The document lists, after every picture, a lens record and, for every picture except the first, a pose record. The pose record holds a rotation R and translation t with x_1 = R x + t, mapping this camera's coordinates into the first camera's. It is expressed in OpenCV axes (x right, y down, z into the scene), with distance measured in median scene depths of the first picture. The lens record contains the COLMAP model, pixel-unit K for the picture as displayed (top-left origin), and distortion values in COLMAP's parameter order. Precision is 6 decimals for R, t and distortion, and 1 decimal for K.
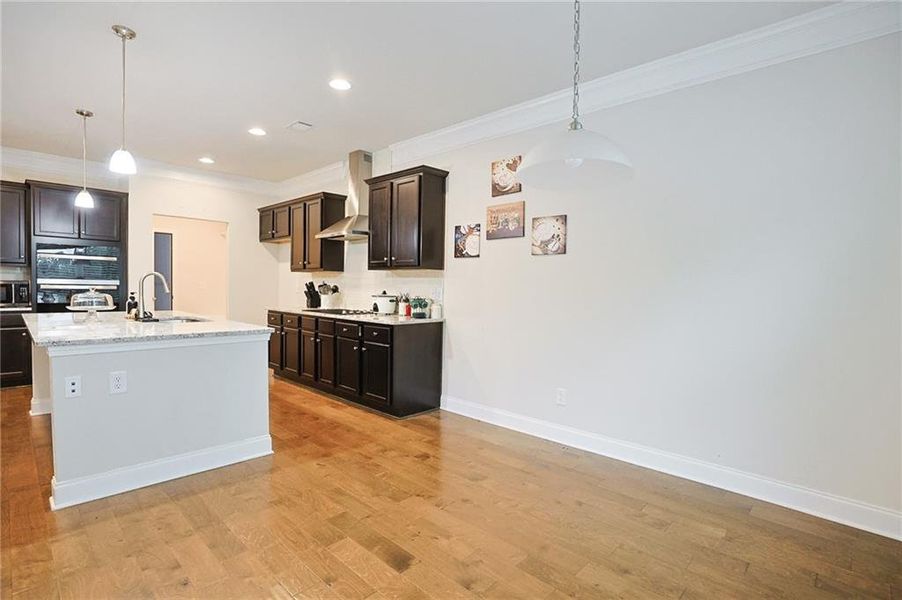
lens RADIAL K [[435.7, 0, 458.1], [0, 435.7, 301.1], [0, 0, 1]] dist [-0.052992, 0.017460]
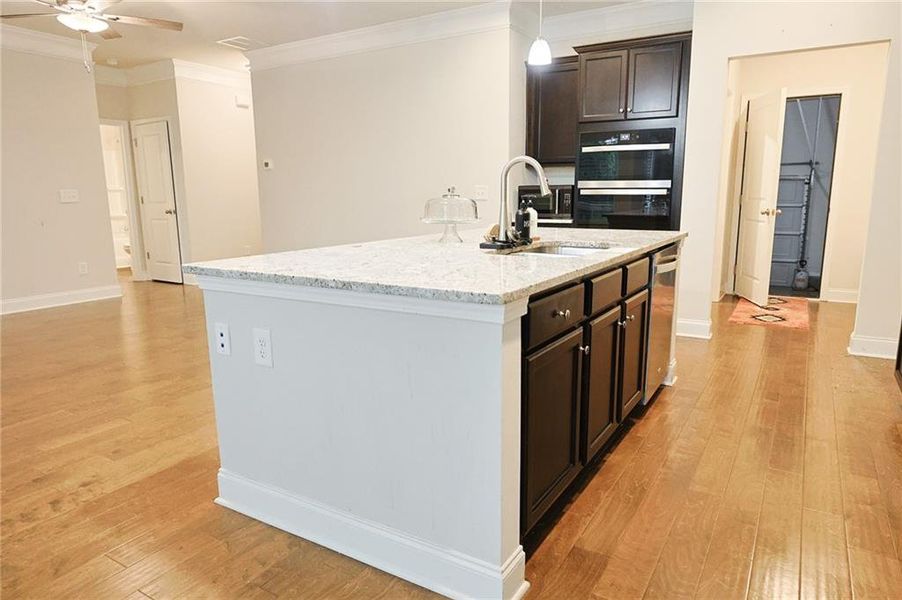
lens RADIAL K [[584.7, 0, 451.0], [0, 584.7, 300.0], [0, 0, 1]] dist [-0.001592, -0.000346]
pose [[0.205293, 0.156386, -0.966125, 0.007209], [-0.020821, 0.987626, 0.155442, -0.001115], [0.978479, -0.011796, 0.206009, 0.548810]]
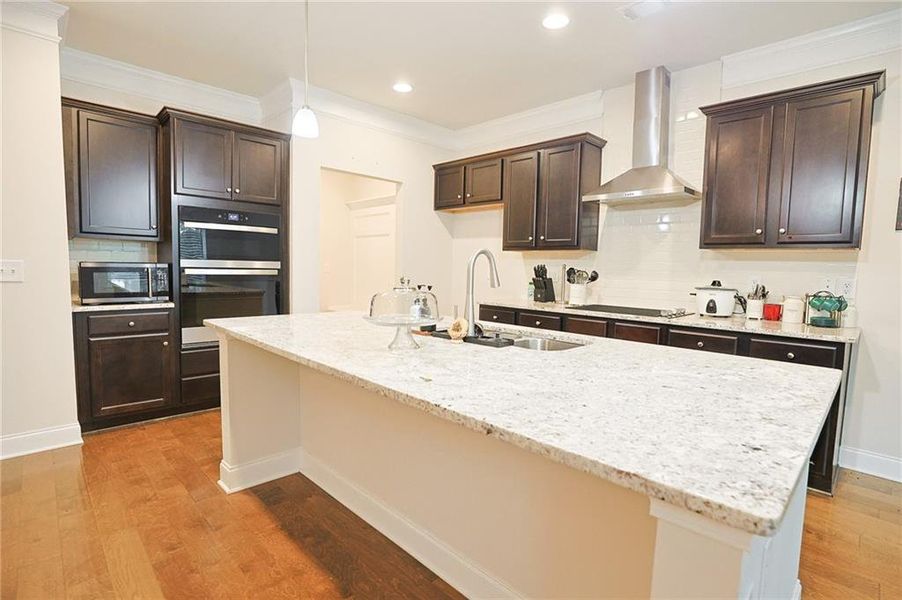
lens RADIAL K [[435.7, 0, 458.1], [0, 435.7, 301.1], [0, 0, 1]] dist [-0.052992, 0.017460]
pose [[0.999408, 0.006378, -0.033796, -0.536731], [-0.004916, 0.999056, 0.043152, -0.018600], [0.034040, -0.042960, 0.998497, 0.336657]]
